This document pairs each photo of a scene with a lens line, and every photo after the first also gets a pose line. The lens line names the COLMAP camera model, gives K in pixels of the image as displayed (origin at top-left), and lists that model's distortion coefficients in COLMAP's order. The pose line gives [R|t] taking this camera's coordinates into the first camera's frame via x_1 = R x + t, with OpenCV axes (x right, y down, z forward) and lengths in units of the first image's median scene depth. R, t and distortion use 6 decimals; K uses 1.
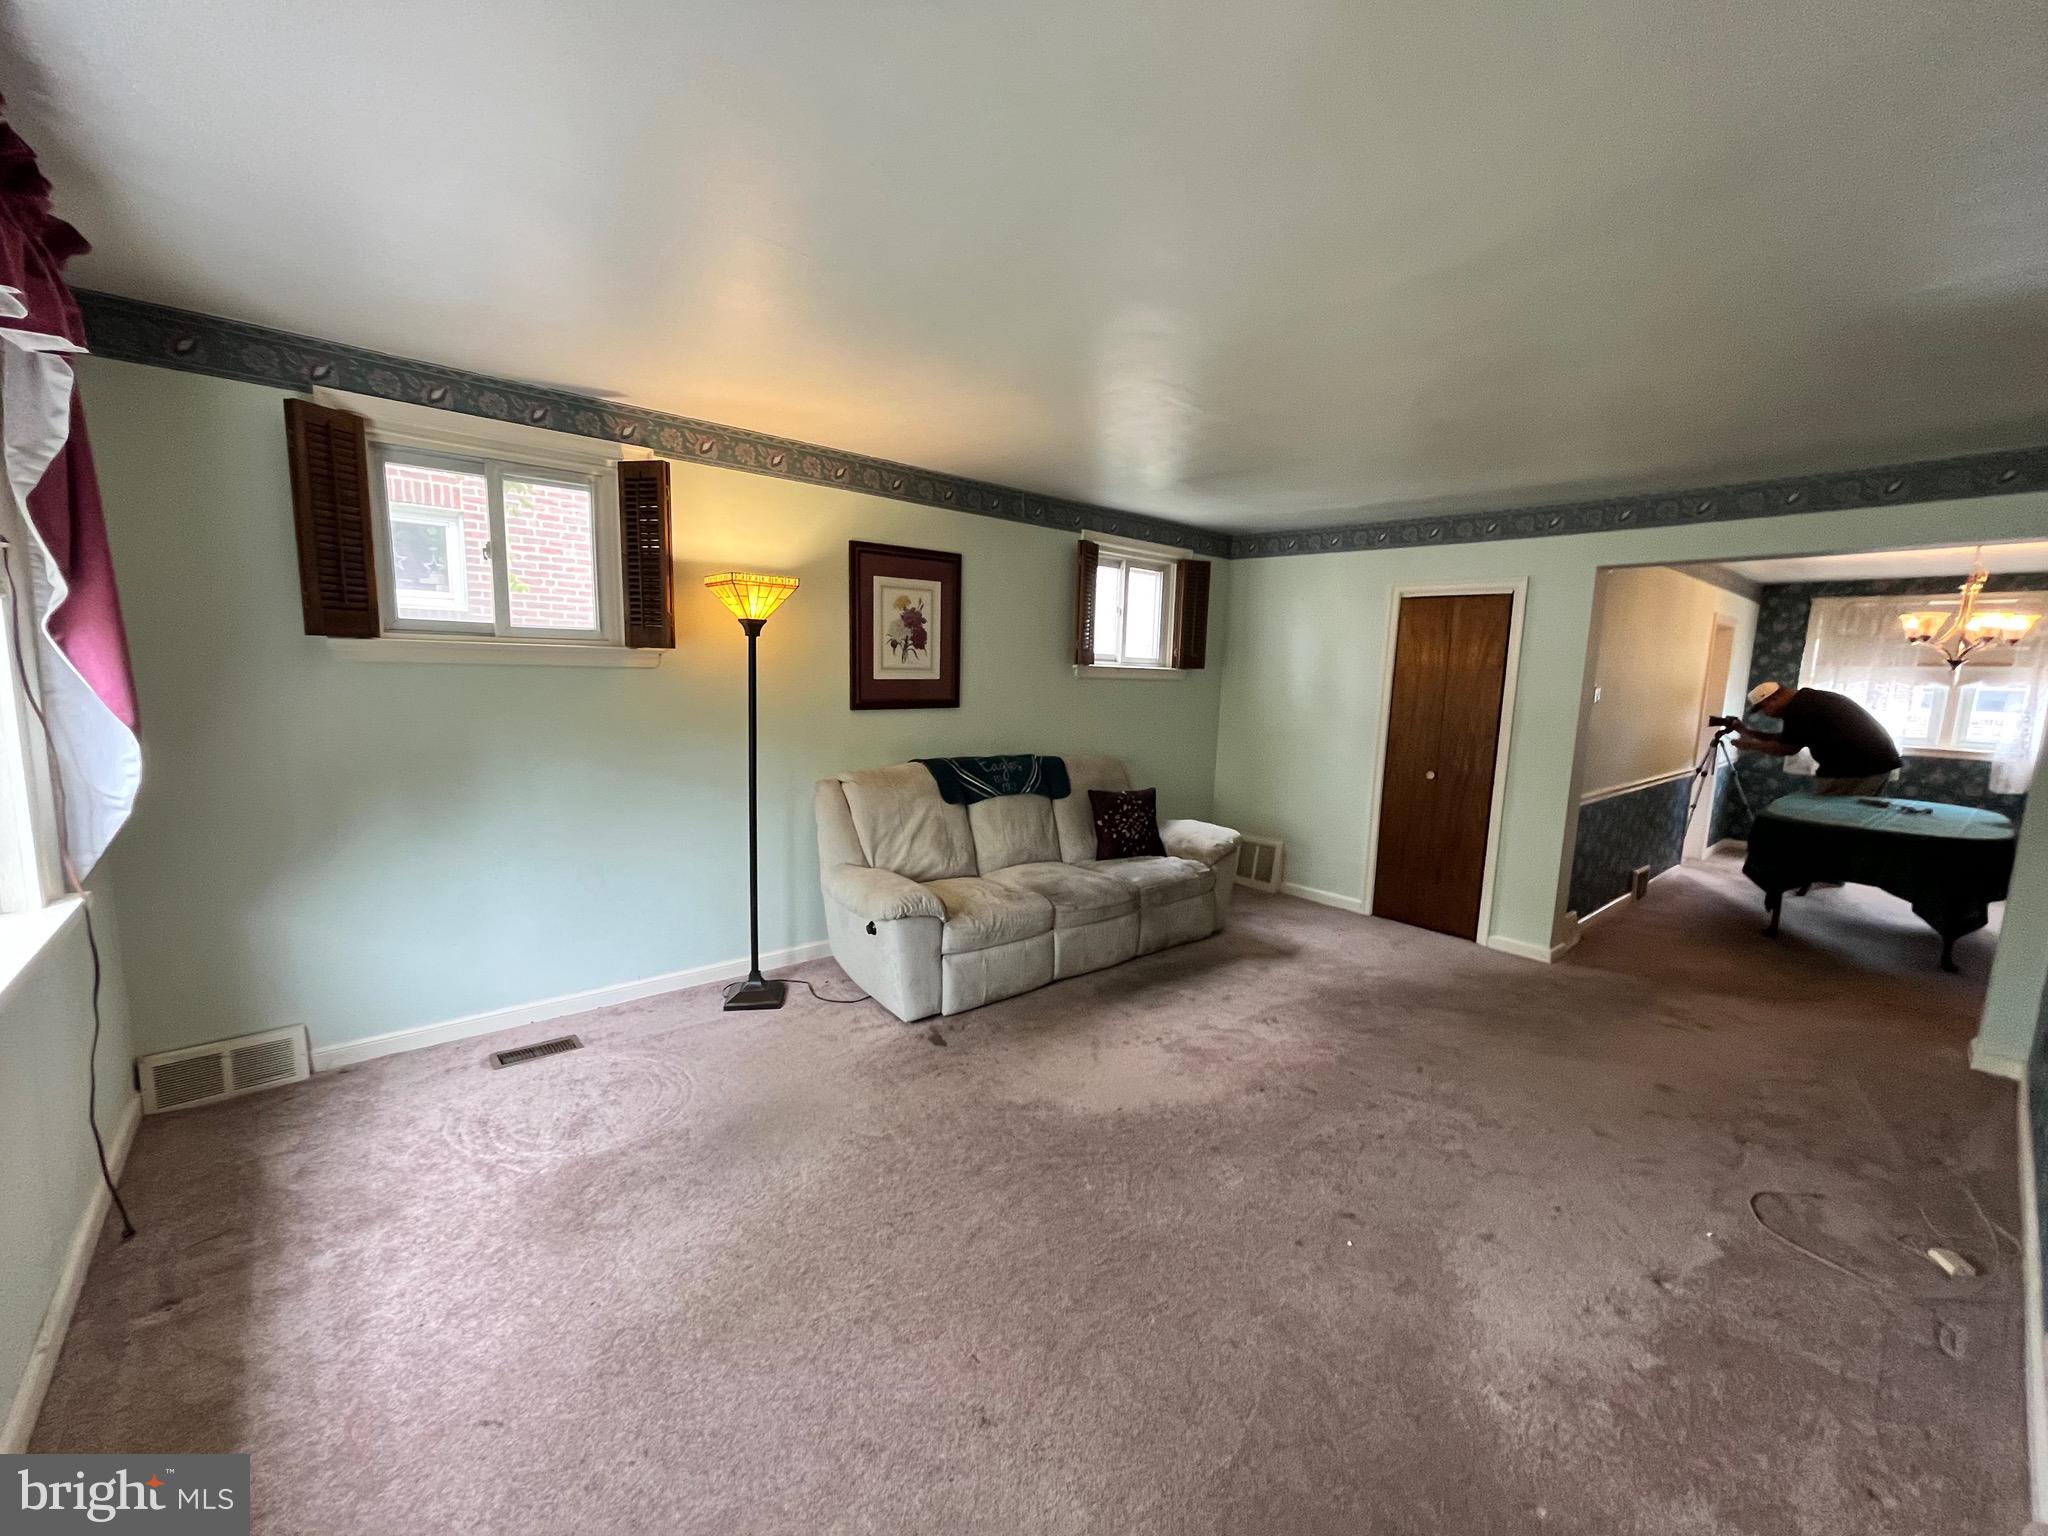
lens RADIAL K [[824.7, 0, 1024.9], [0, 824.7, 783.1], [0, 0, 1]] dist [0.001531, -0.000016]
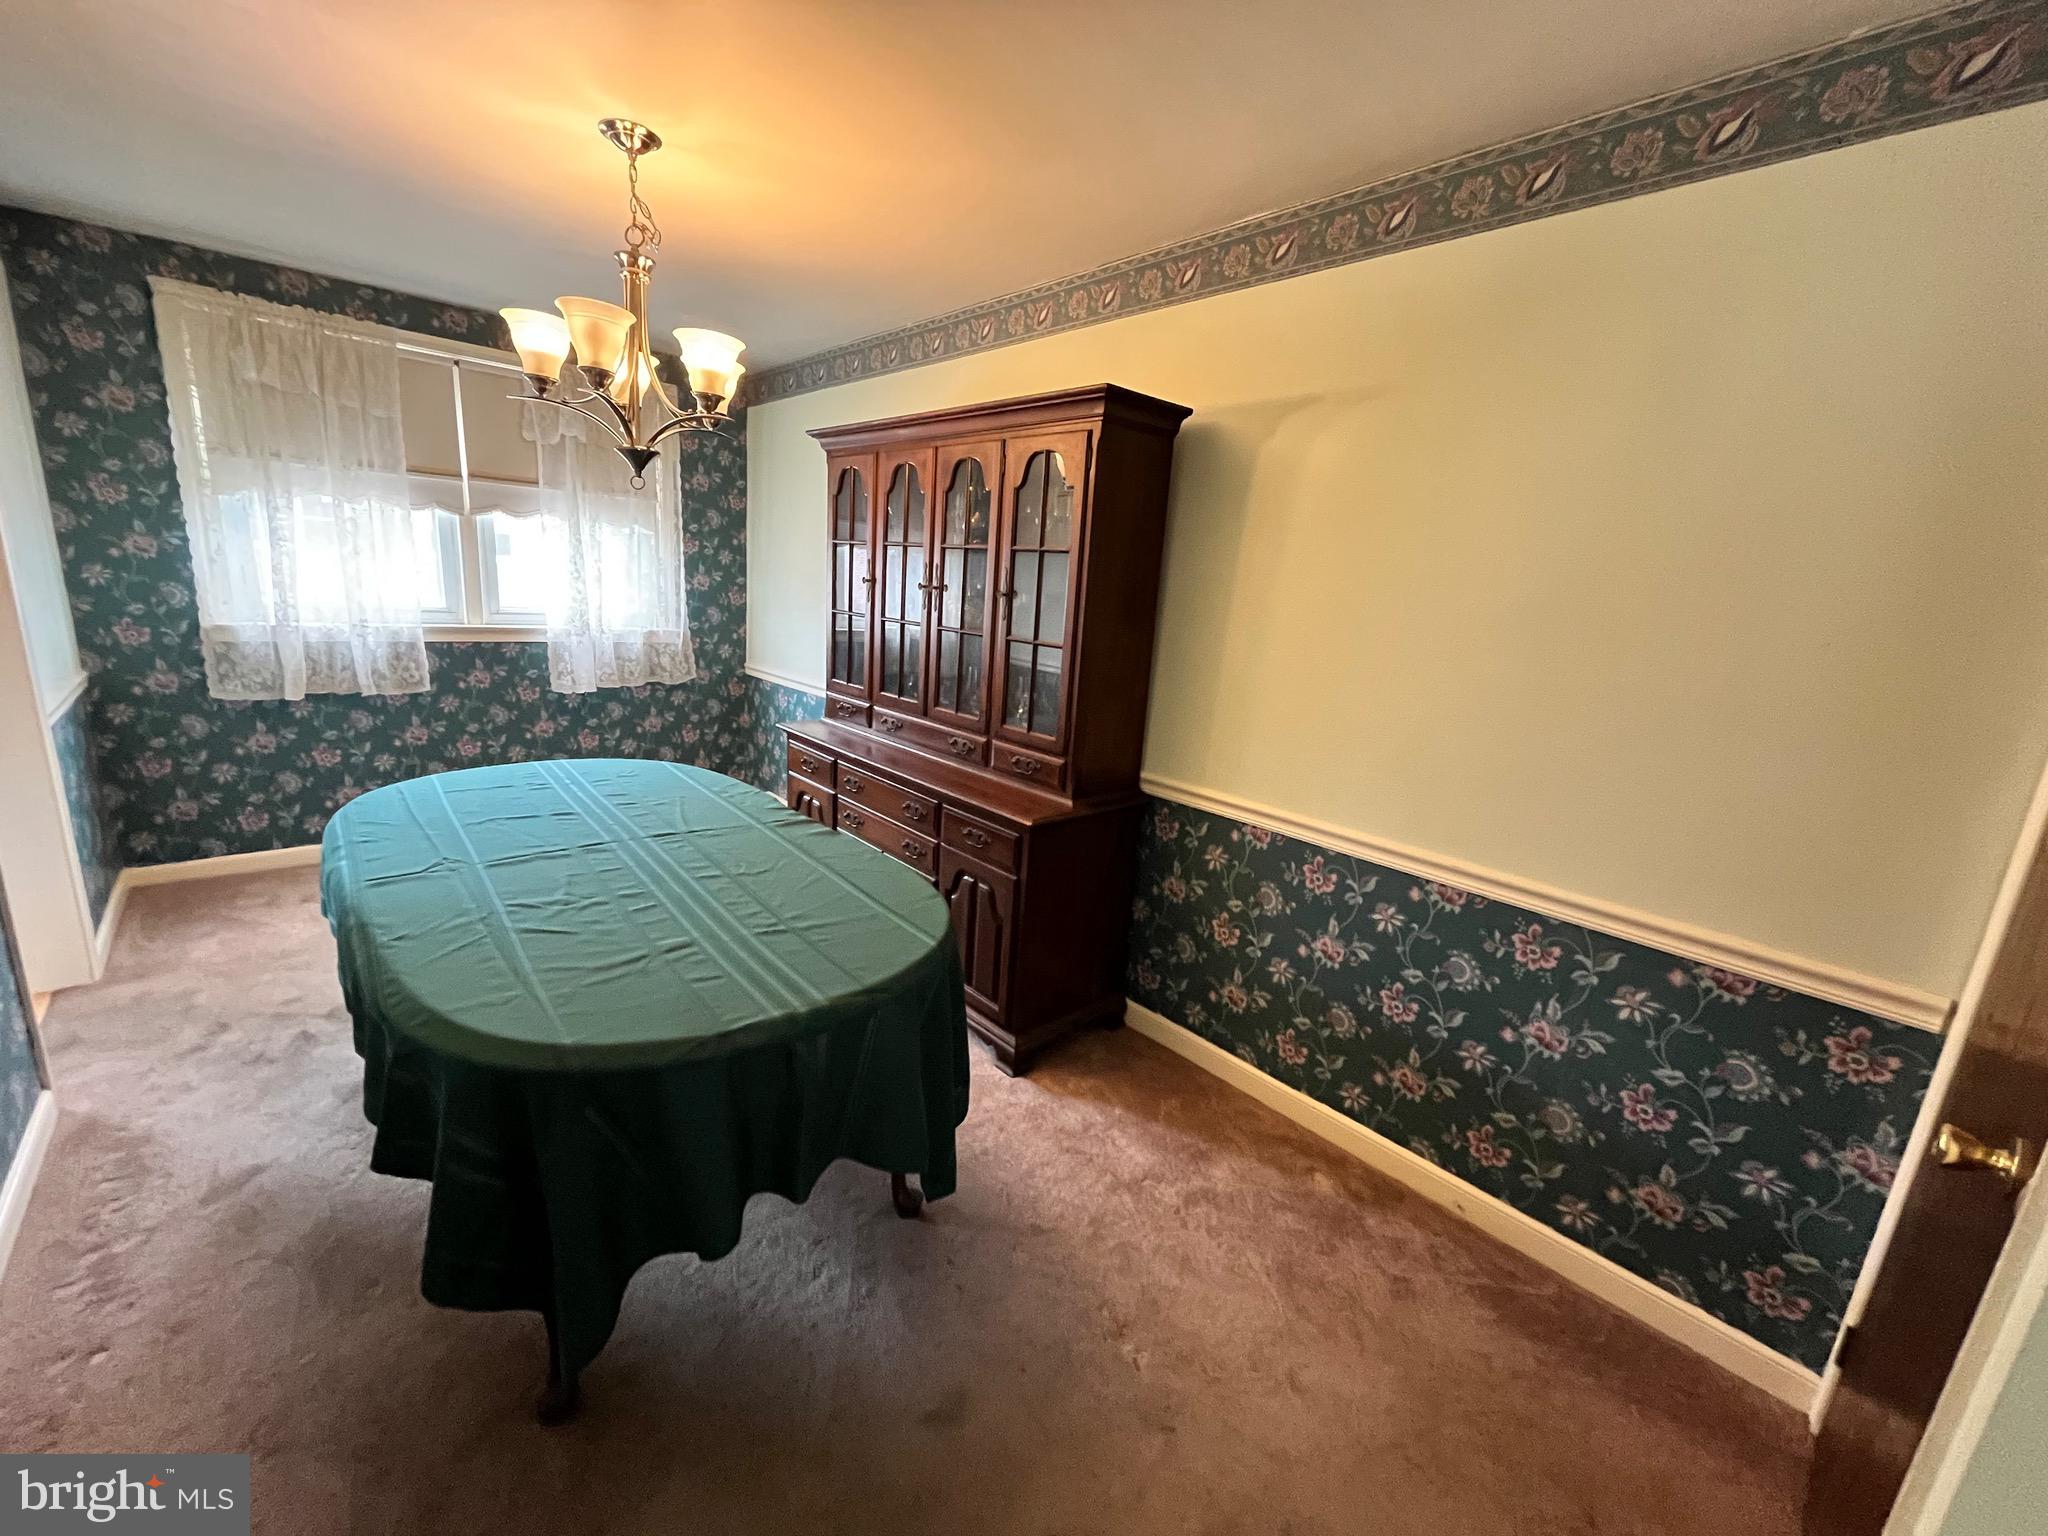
lens RADIAL K [[824.7, 0, 1025.5], [0, 824.7, 770.7], [0, 0, 1]] dist [0.001531, -0.000016]
pose [[-0.001909, -0.263276, 0.964719, 0.518165], [0.062161, 0.962824, 0.262882, -0.071764], [-0.998064, 0.060470, 0.014527, 0.605387]]
